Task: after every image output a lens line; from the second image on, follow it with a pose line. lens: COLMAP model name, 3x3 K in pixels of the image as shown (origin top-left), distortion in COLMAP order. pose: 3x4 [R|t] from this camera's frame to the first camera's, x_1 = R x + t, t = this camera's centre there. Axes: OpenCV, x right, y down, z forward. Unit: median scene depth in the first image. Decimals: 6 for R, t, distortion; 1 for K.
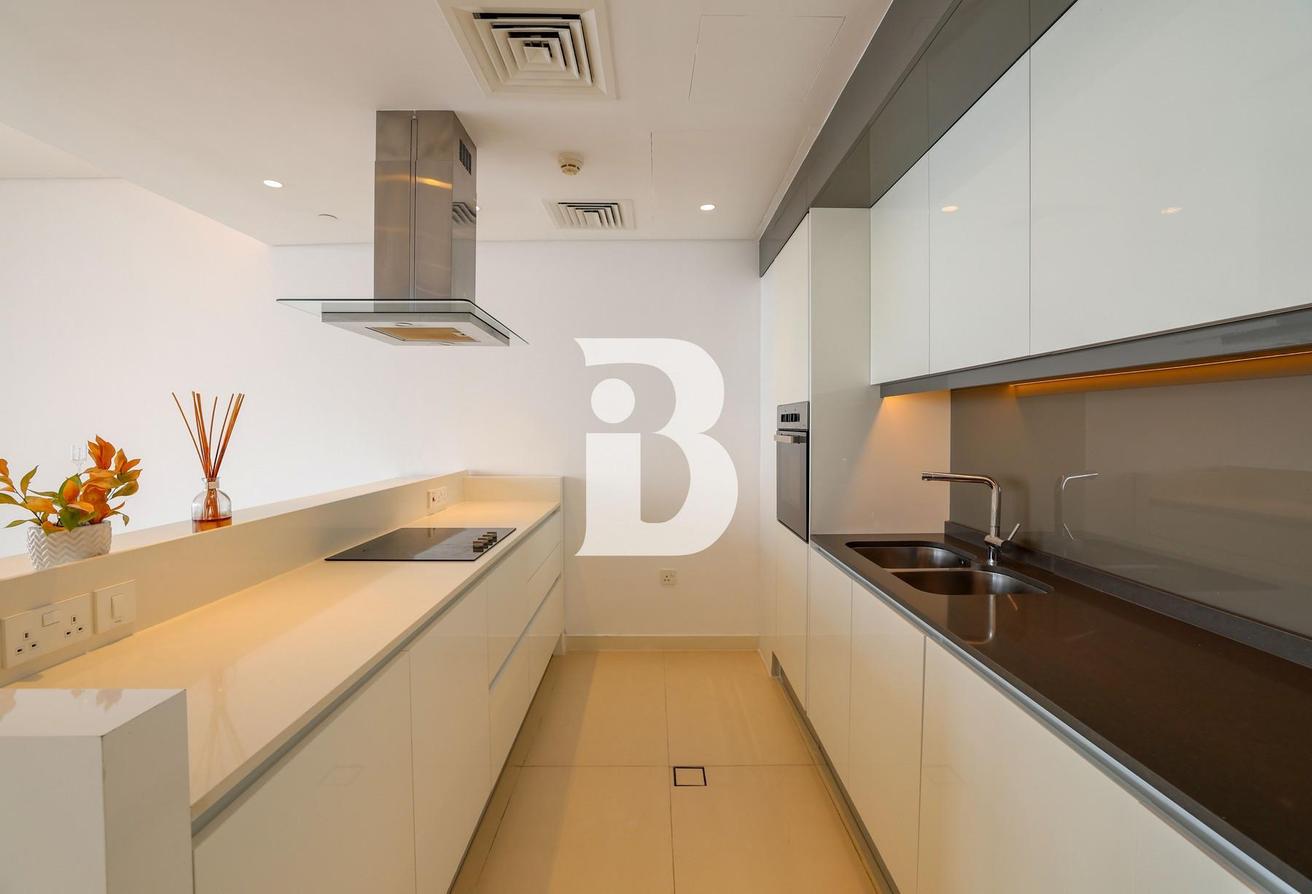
lens RADIAL K [[578.4, 0, 660.8], [0, 578.4, 445.3], [0, 0, 1]] dist [-0.001910, 0.000178]
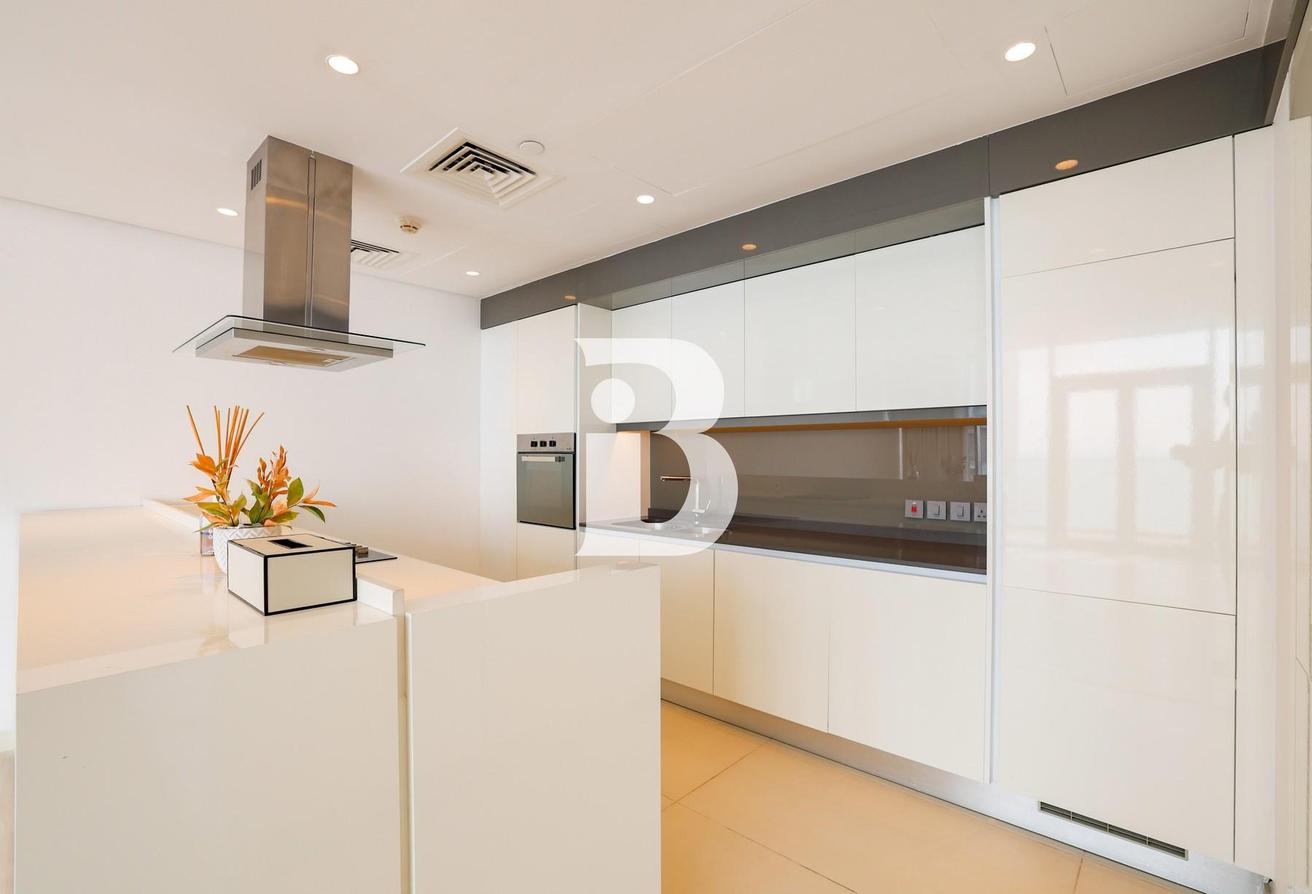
lens RADIAL K [[578.4, 0, 649.8], [0, 578.4, 450.8], [0, 0, 1]] dist [-0.001910, 0.000178]
pose [[0.690249, 0.009666, 0.723507, -0.715029], [0.014582, 0.999522, -0.027265, 0.012494], [-0.723425, 0.029370, 0.689778, -0.160271]]
